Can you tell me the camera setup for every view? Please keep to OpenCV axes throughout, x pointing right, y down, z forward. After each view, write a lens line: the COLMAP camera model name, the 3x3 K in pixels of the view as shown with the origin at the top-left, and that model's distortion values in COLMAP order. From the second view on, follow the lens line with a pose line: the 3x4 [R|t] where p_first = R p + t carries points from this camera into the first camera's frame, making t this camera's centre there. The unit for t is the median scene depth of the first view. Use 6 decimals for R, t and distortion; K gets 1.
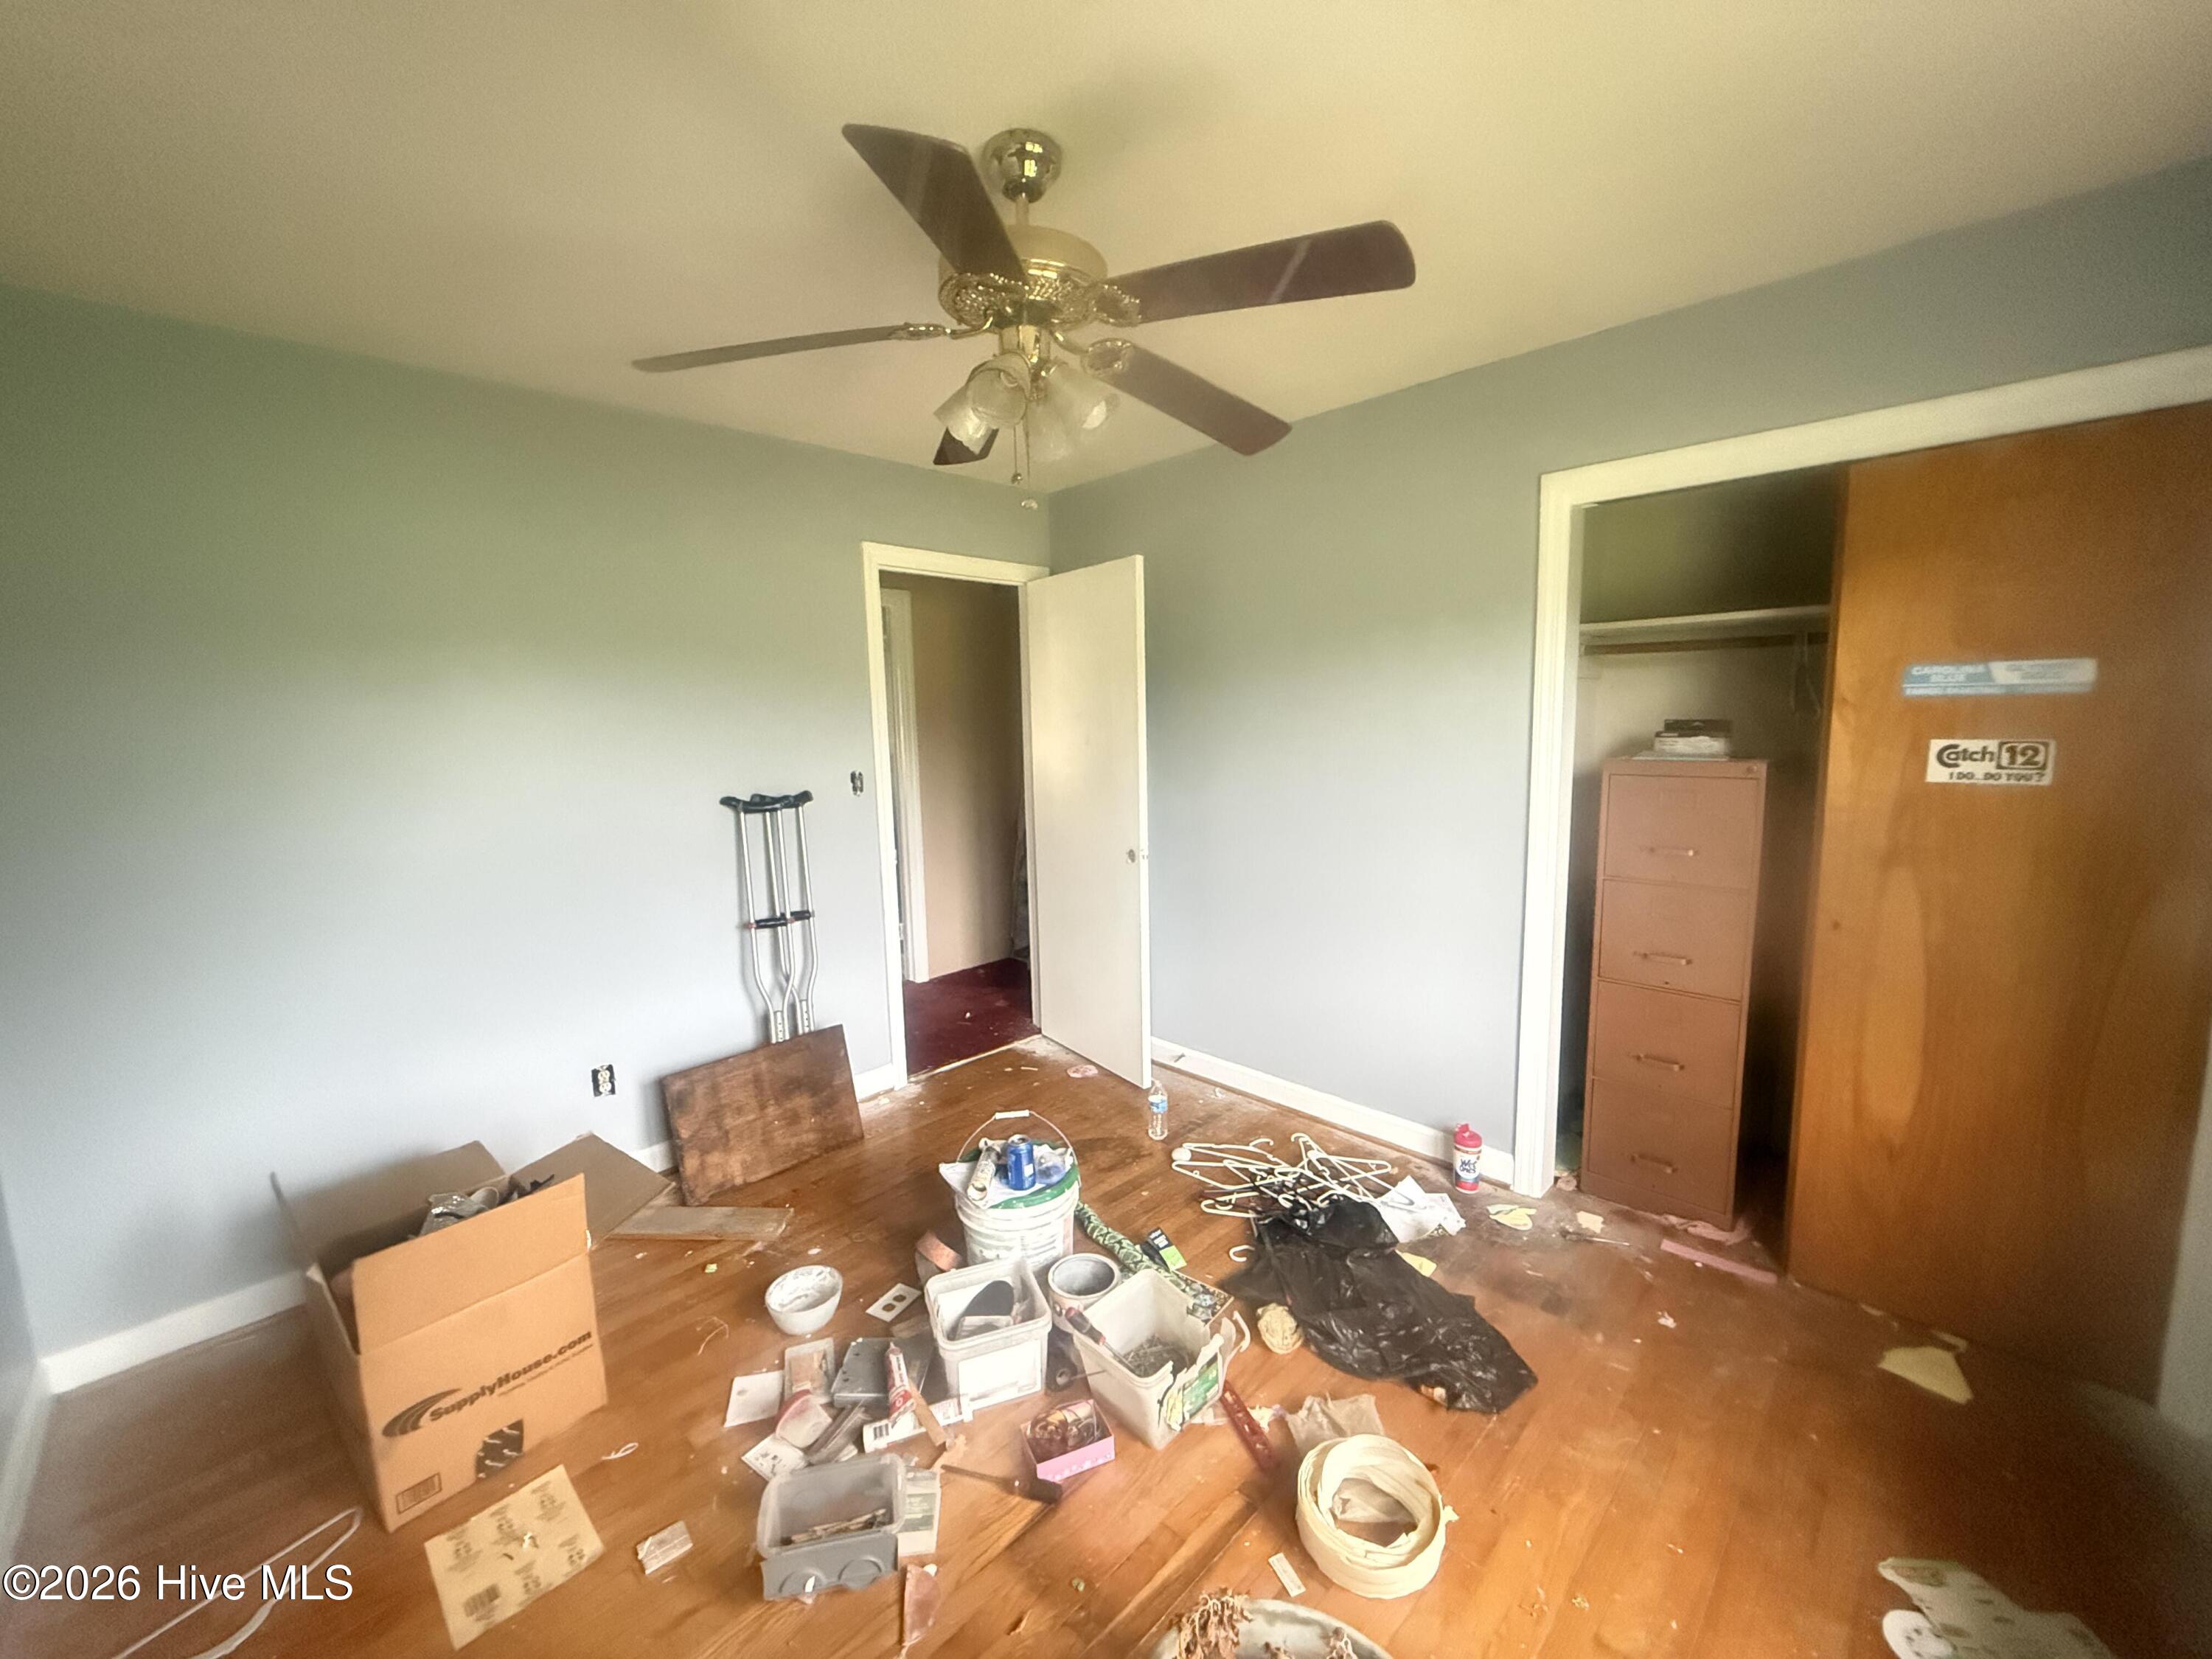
lens RADIAL K [[886.1, 0, 1098.9], [0, 886.1, 825.2], [0, 0, 1]] dist [-0.003308, -0.000150]
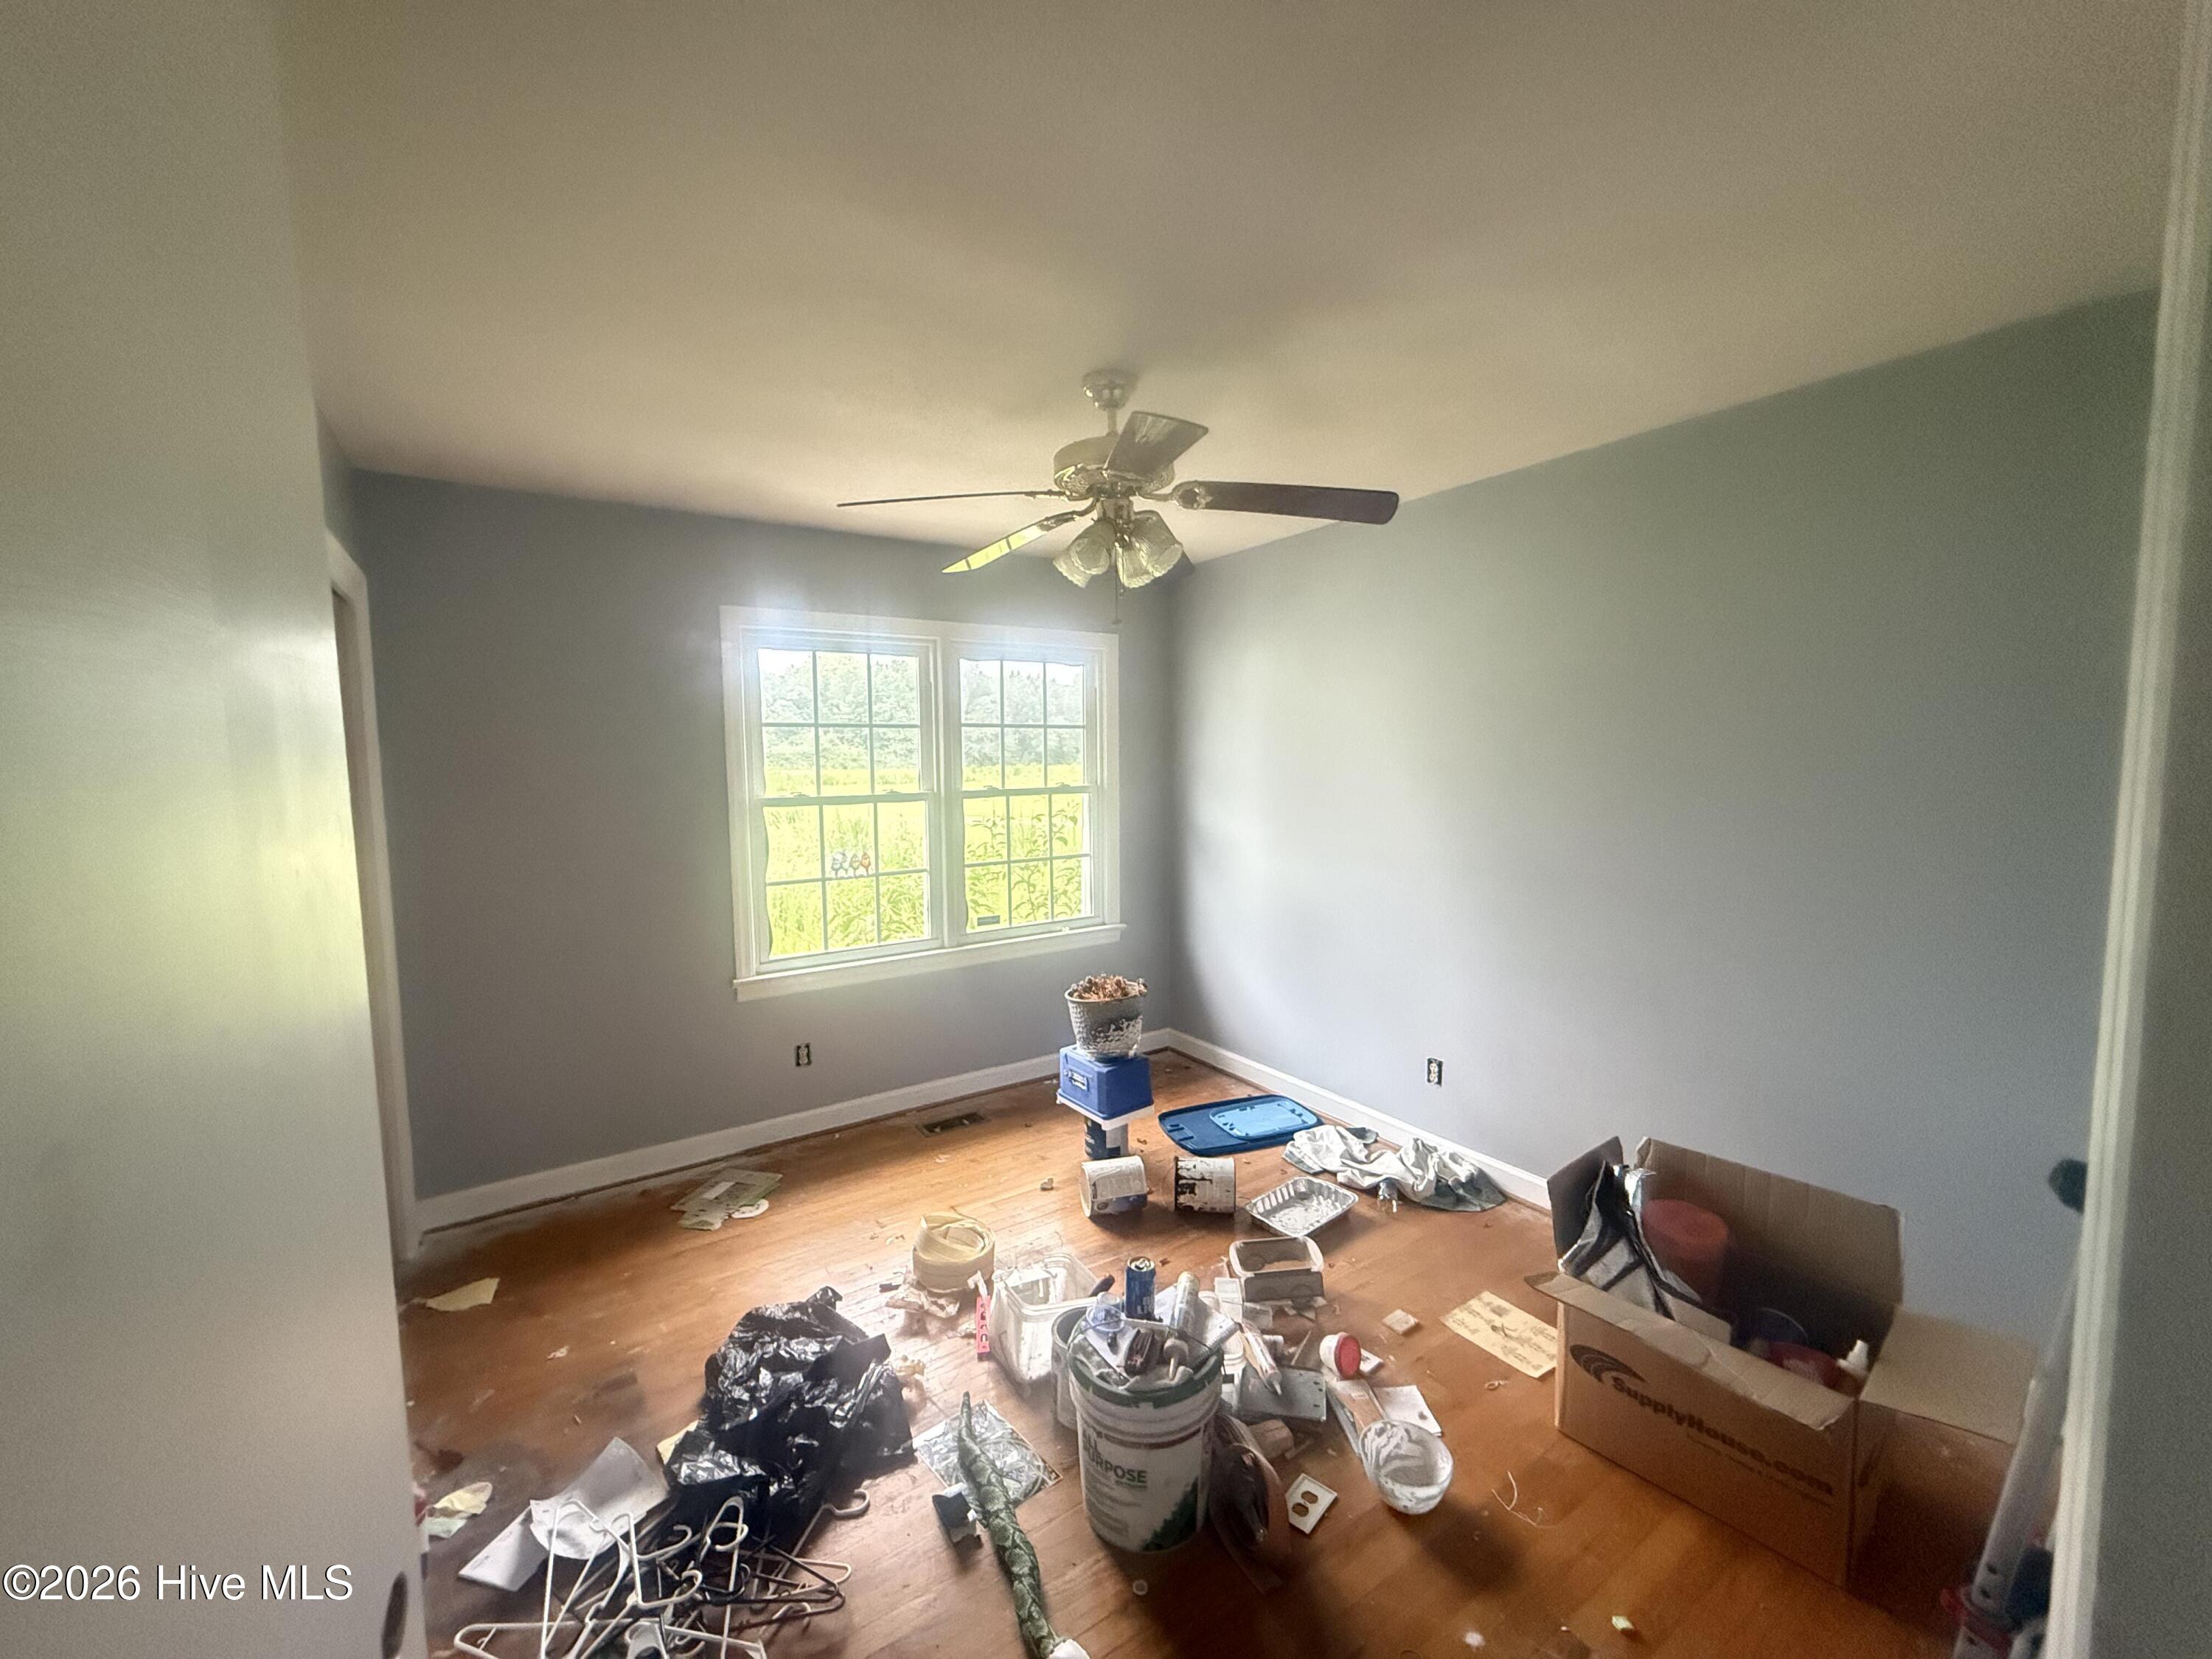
lens RADIAL K [[875.2, 0, 1094.4], [0, 875.2, 836.1], [0, 0, 1]] dist [-0.000339, 0.000158]
pose [[-0.978325, 0.022815, 0.205814, -0.242746], [0.068161, 0.974006, 0.216026, -0.252066], [-0.195535, 0.225372, -0.954449, 1.809868]]
